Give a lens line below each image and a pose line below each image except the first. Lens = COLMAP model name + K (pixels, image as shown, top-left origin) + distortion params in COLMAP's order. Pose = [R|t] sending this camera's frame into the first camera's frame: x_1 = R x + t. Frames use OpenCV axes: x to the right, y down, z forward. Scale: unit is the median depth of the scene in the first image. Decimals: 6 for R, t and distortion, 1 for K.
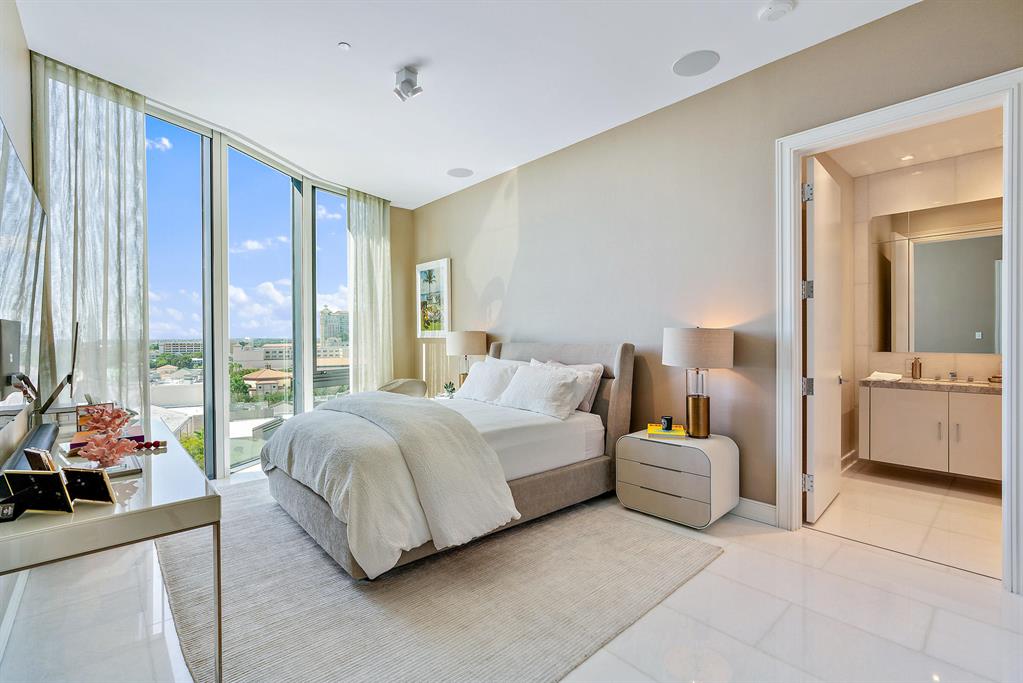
lens RADIAL K [[463.7, 0, 511.5], [0, 463.7, 341.5], [0, 0, 1]] dist [-0.000243, 0.000468]
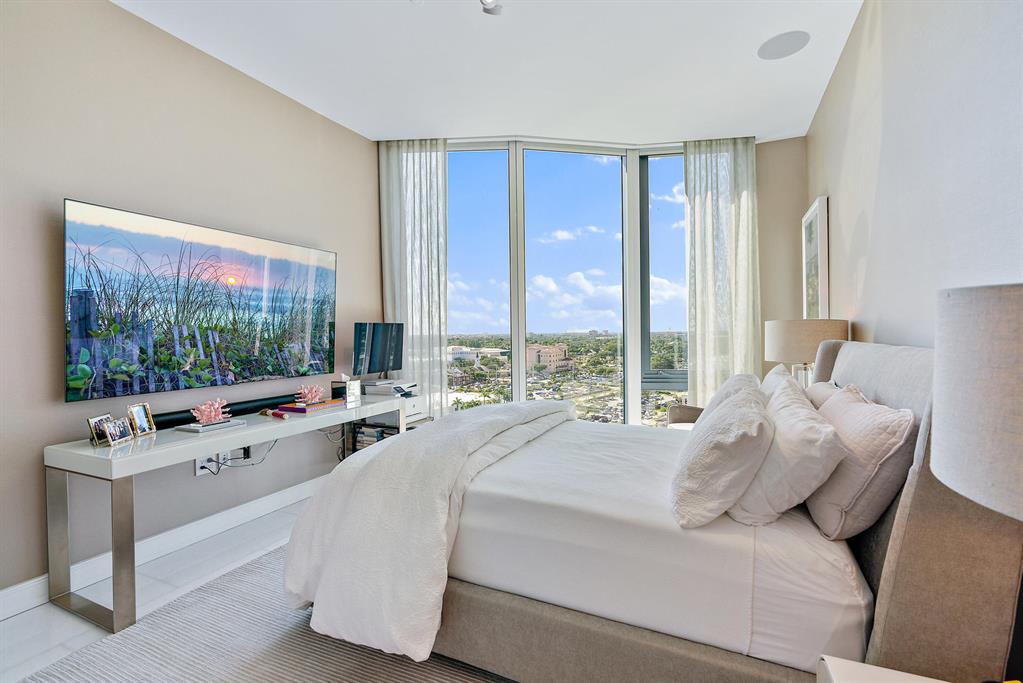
lens RADIAL K [[463.7, 0, 511.5], [0, 463.7, 341.5], [0, 0, 1]] dist [-0.000243, 0.000468]
pose [[0.410078, 0.014401, -0.911937, 0.276771], [0.003930, 0.999838, 0.017556, -0.006217], [0.912042, -0.010784, 0.409955, 0.437890]]
